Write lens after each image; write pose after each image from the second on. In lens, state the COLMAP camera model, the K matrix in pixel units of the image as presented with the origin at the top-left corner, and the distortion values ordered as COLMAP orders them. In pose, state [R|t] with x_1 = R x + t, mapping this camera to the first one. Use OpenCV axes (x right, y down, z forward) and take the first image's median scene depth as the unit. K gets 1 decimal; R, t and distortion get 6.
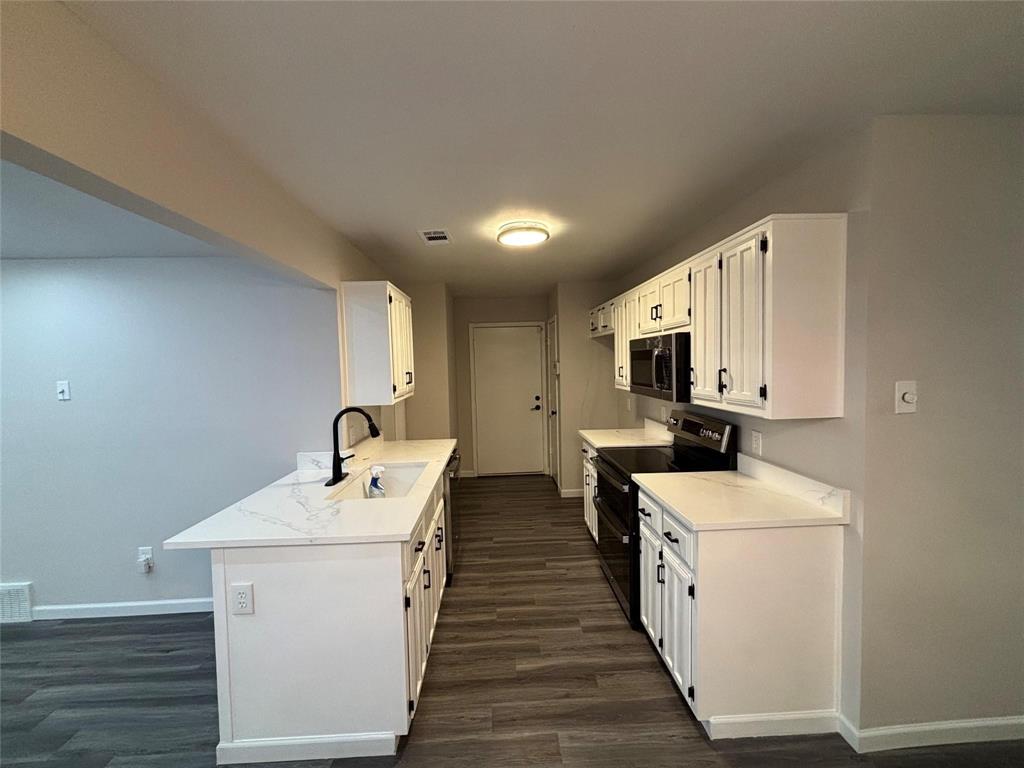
lens RADIAL K [[414.3, 0, 513.3], [0, 414.3, 385.8], [0, 0, 1]] dist [-0.000515, -0.000165]
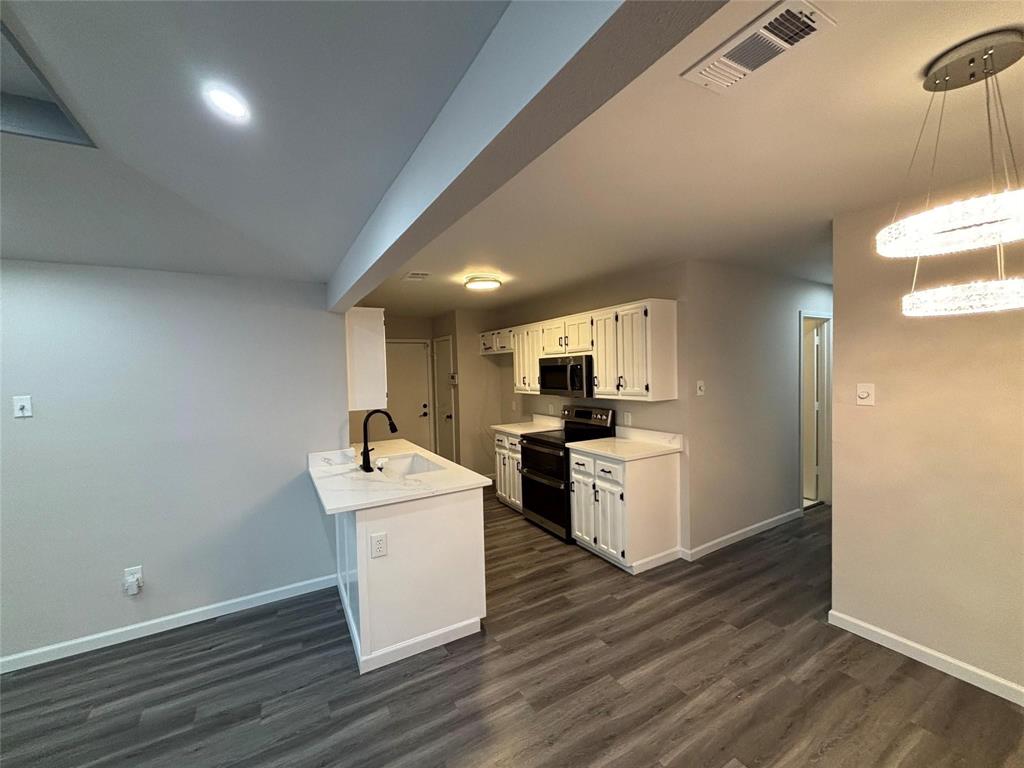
lens RADIAL K [[414.3, 0, 507.7], [0, 414.3, 386.1], [0, 0, 1]] dist [-0.000515, -0.000165]
pose [[0.885918, -0.017028, 0.463530, -0.626264], [0.032314, 0.999164, -0.025054, 0.025400], [-0.462715, 0.037174, 0.885727, -0.298914]]
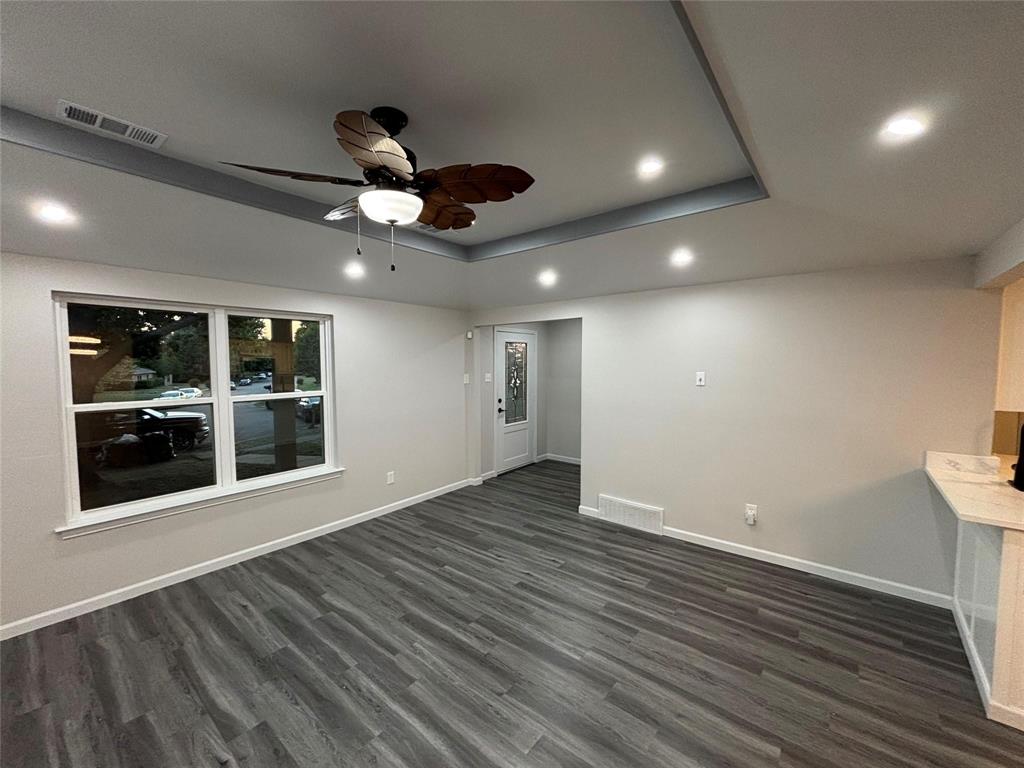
lens RADIAL K [[414.3, 0, 510.5], [0, 414.3, 384.5], [0, 0, 1]] dist [-0.000515, -0.000165]
pose [[0.752131, 0.062120, -0.656079, -0.710192], [-0.058216, 0.997918, 0.027747, 0.031433], [0.656437, 0.017325, 0.754182, -0.515903]]
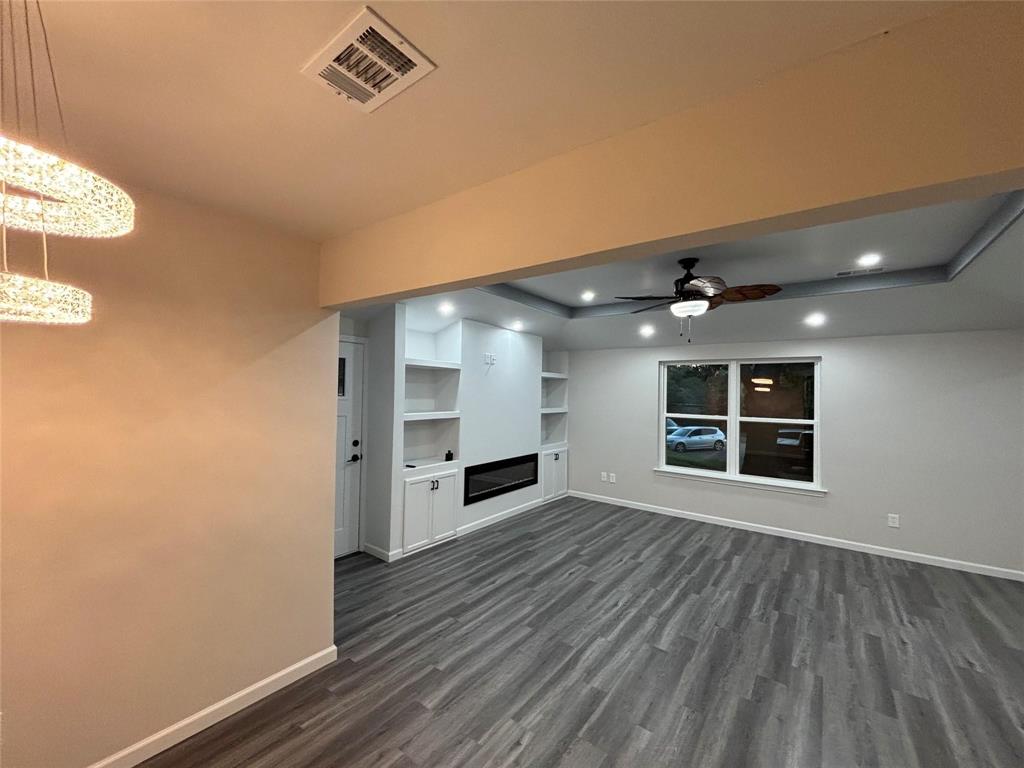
lens RADIAL K [[414.3, 0, 511.5], [0, 414.3, 384.0], [0, 0, 1]] dist [-0.000515, -0.000165]
pose [[-0.639776, 0.000803, -0.768561, 0.102298], [-0.046617, 0.998118, 0.039849, -0.041259], [0.767146, 0.061322, -0.638534, 0.418318]]
